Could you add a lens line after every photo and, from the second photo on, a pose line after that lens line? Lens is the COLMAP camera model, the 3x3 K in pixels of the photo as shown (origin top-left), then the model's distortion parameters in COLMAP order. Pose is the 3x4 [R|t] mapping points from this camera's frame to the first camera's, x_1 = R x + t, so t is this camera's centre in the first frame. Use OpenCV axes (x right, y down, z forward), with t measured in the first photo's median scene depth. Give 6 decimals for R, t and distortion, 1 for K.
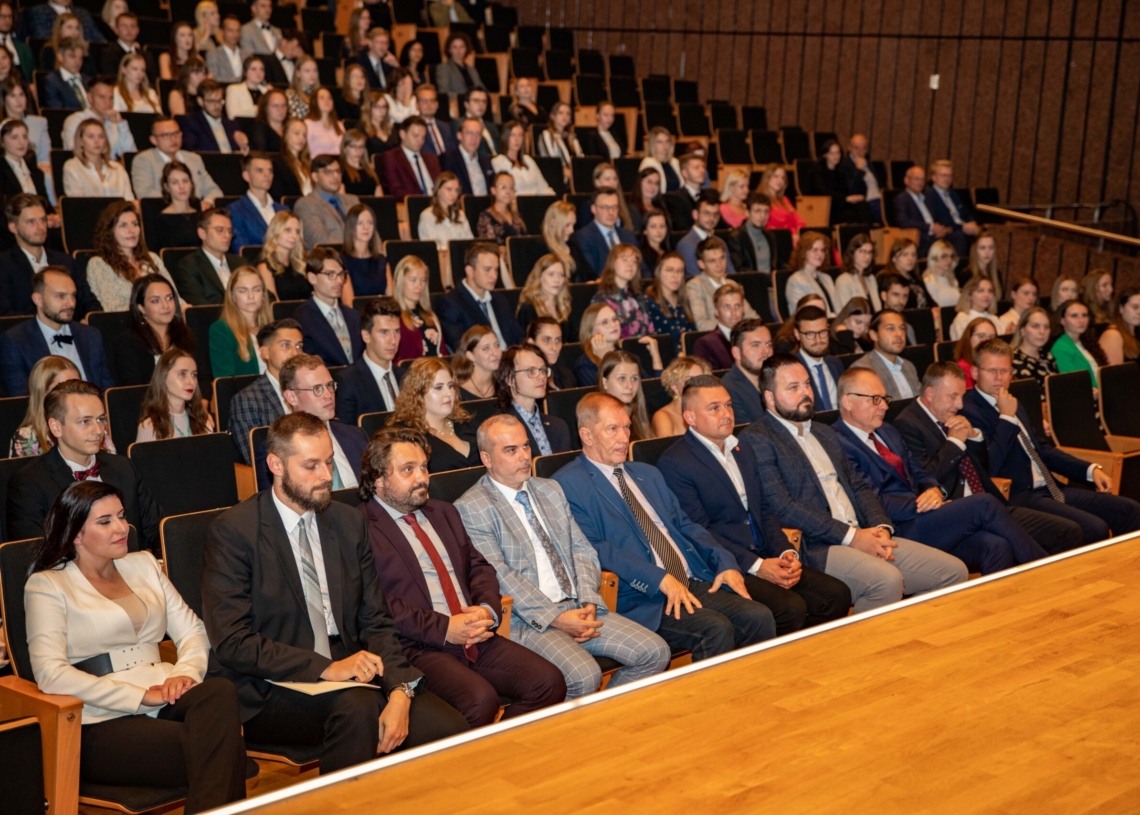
lens RADIAL K [[1746.2, 0, 570.0], [0, 1746.2, 407.5], [0, 0, 1]] dist [0.355890, -2.273782]
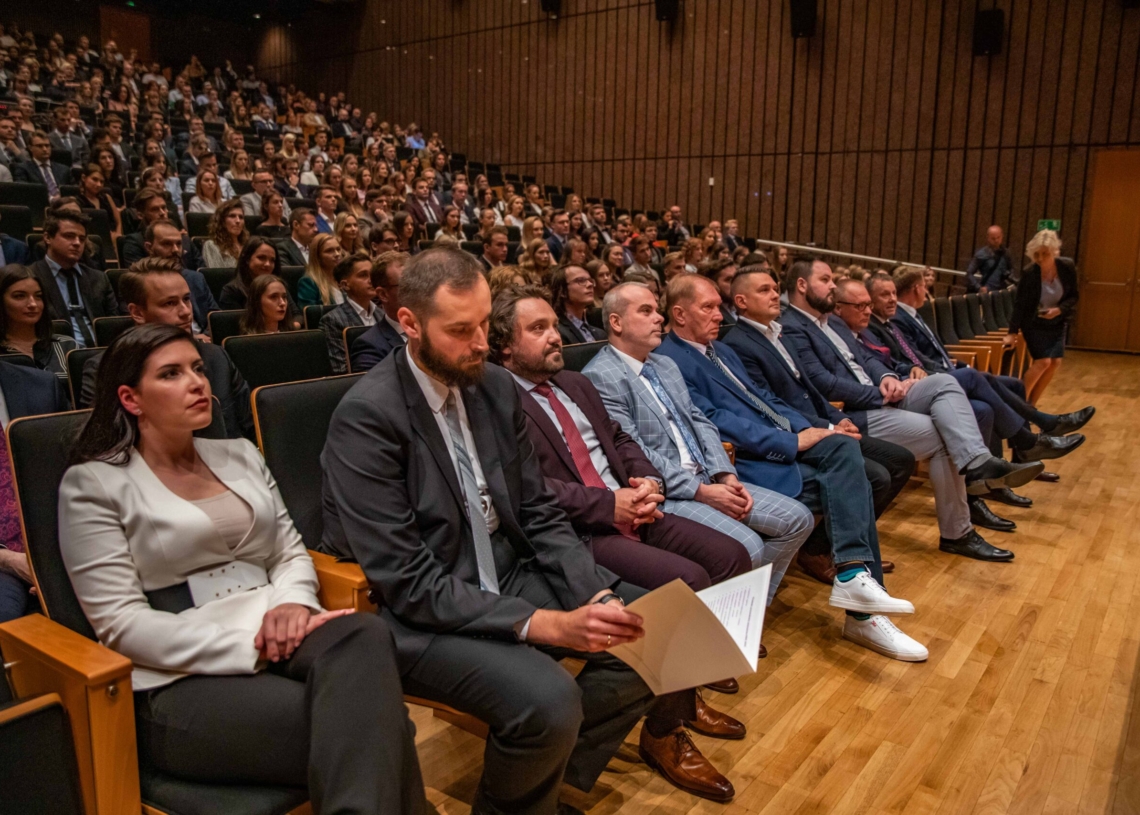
lens RADIAL K [[852.9, 0, 570.0], [0, 852.9, 407.5], [0, 0, 1]] dist [-0.067711, 0.000029]
pose [[0.993042, -0.044697, 0.108953, -0.117874], [0.042867, 0.998899, 0.019080, 0.062065], [-0.109686, -0.014277, 0.993864, 0.545565]]
